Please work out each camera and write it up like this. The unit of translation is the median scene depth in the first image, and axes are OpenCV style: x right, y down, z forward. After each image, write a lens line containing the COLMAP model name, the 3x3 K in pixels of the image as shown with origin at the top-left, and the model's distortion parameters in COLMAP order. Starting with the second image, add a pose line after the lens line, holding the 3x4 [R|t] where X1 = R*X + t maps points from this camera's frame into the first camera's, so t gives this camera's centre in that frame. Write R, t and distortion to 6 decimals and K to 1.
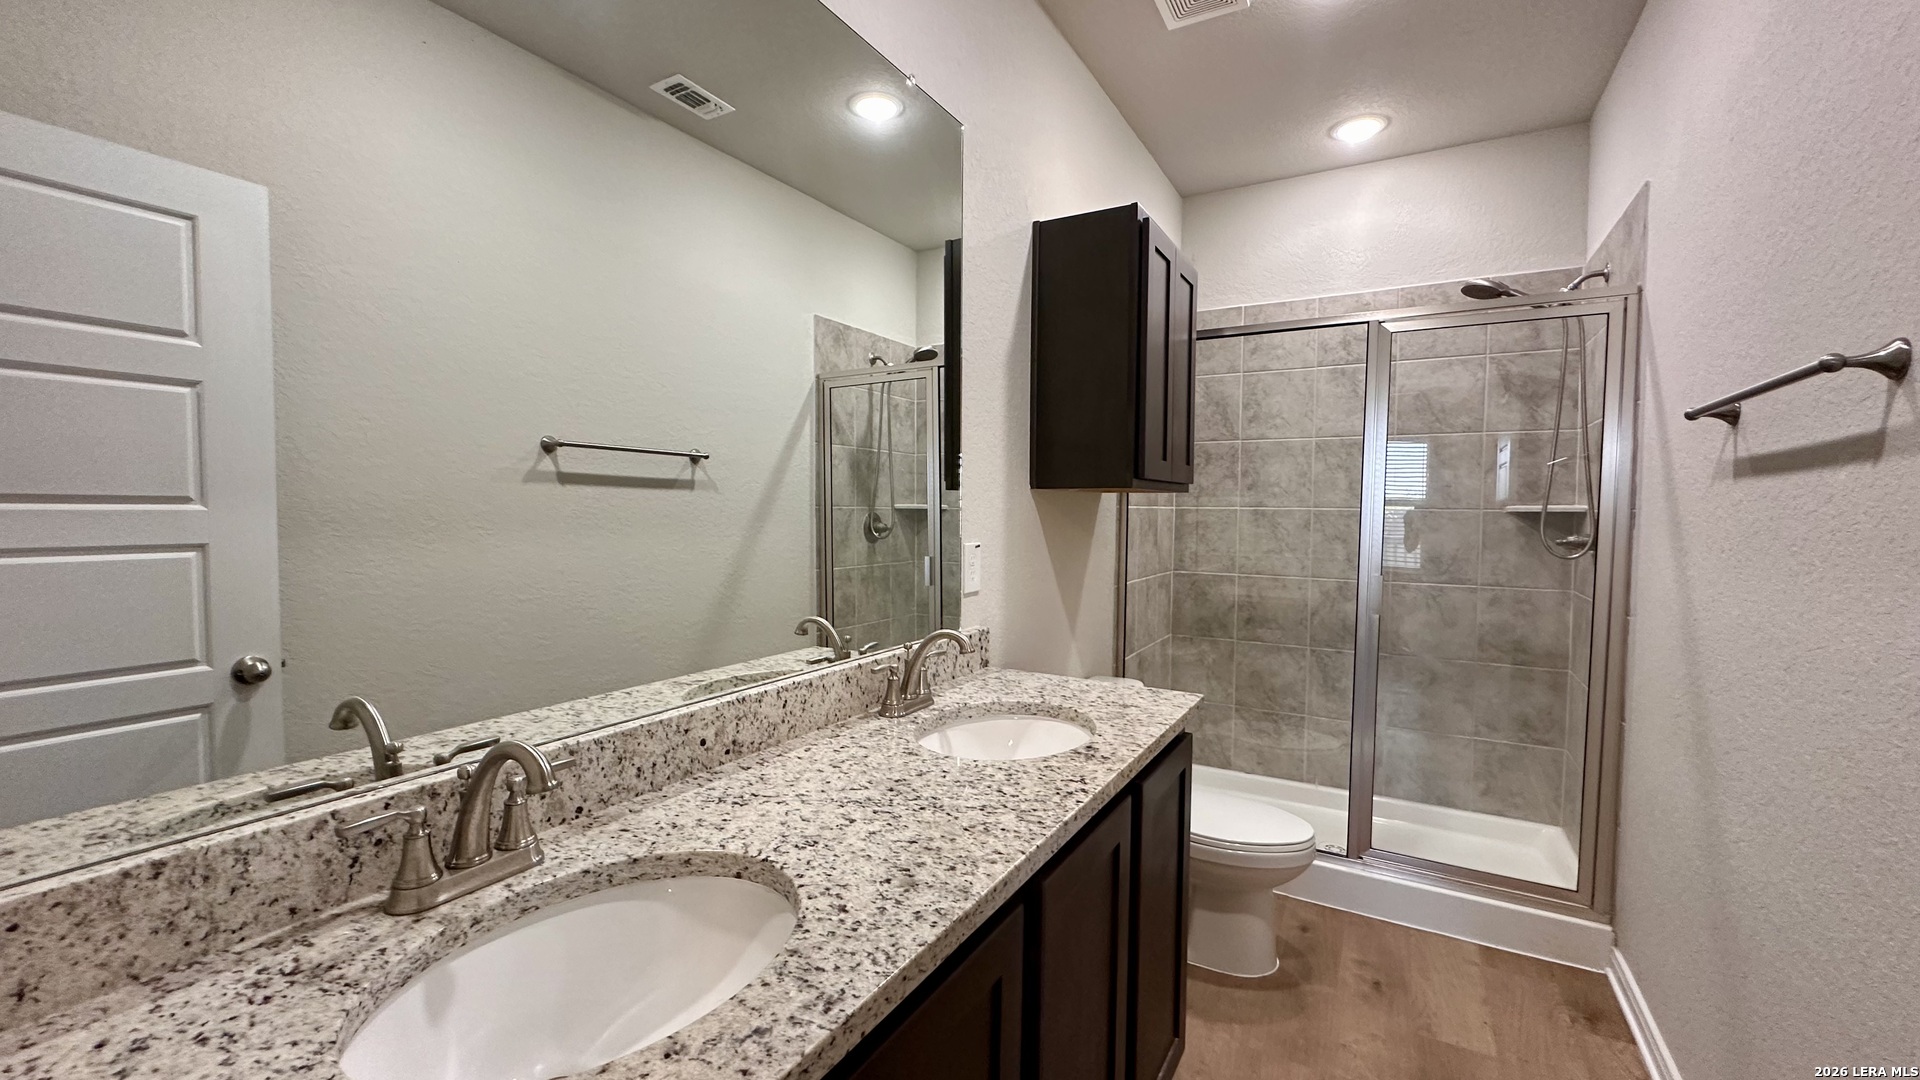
lens RADIAL K [[767.5, 0, 960.1], [0, 767.5, 537.8], [0, 0, 1]] dist [-0.002529, 0.000408]
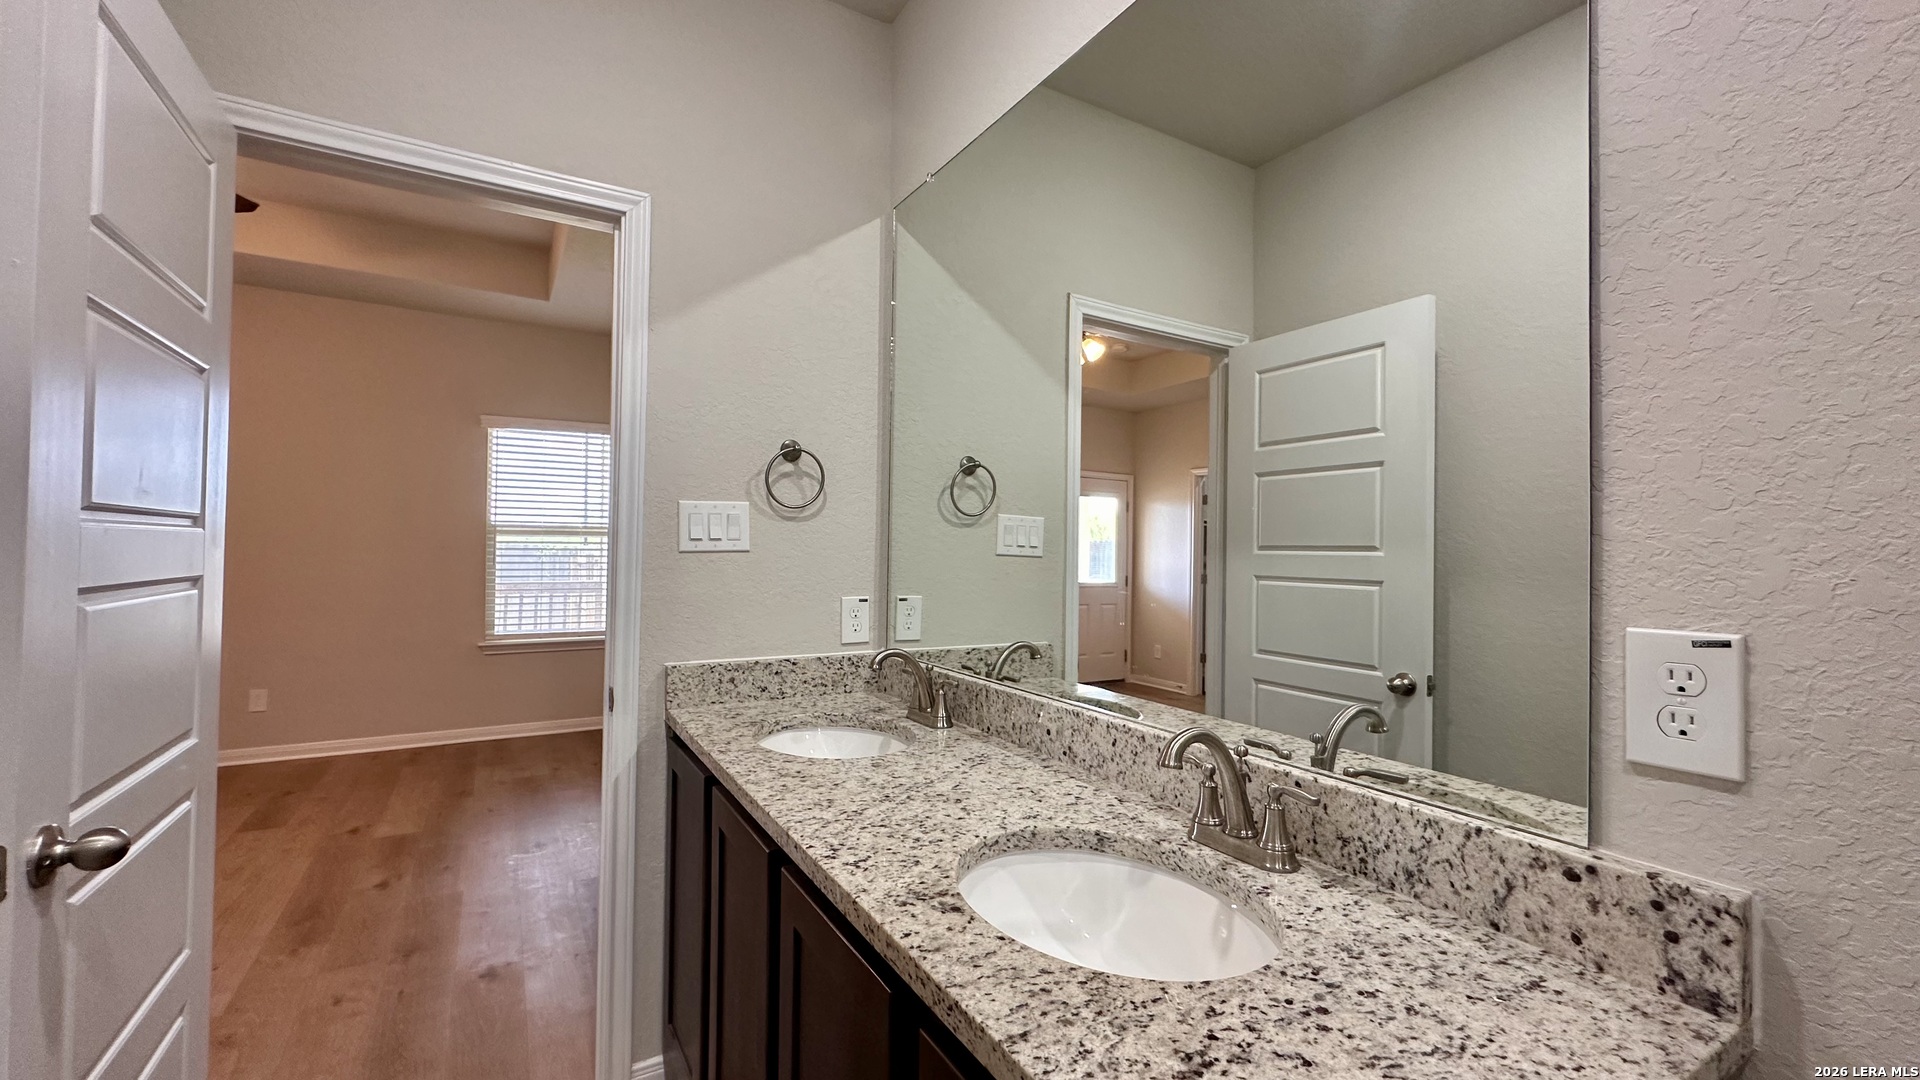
lens RADIAL K [[767.5, 0, 960.1], [0, 767.5, 537.8], [0, 0, 1]] dist [-0.002529, 0.000408]
pose [[-0.481573, -0.031805, -0.875828, 0.805687], [-0.054937, 0.998471, -0.006052, -0.026697], [0.874682, 0.045201, -0.482585, 1.441524]]
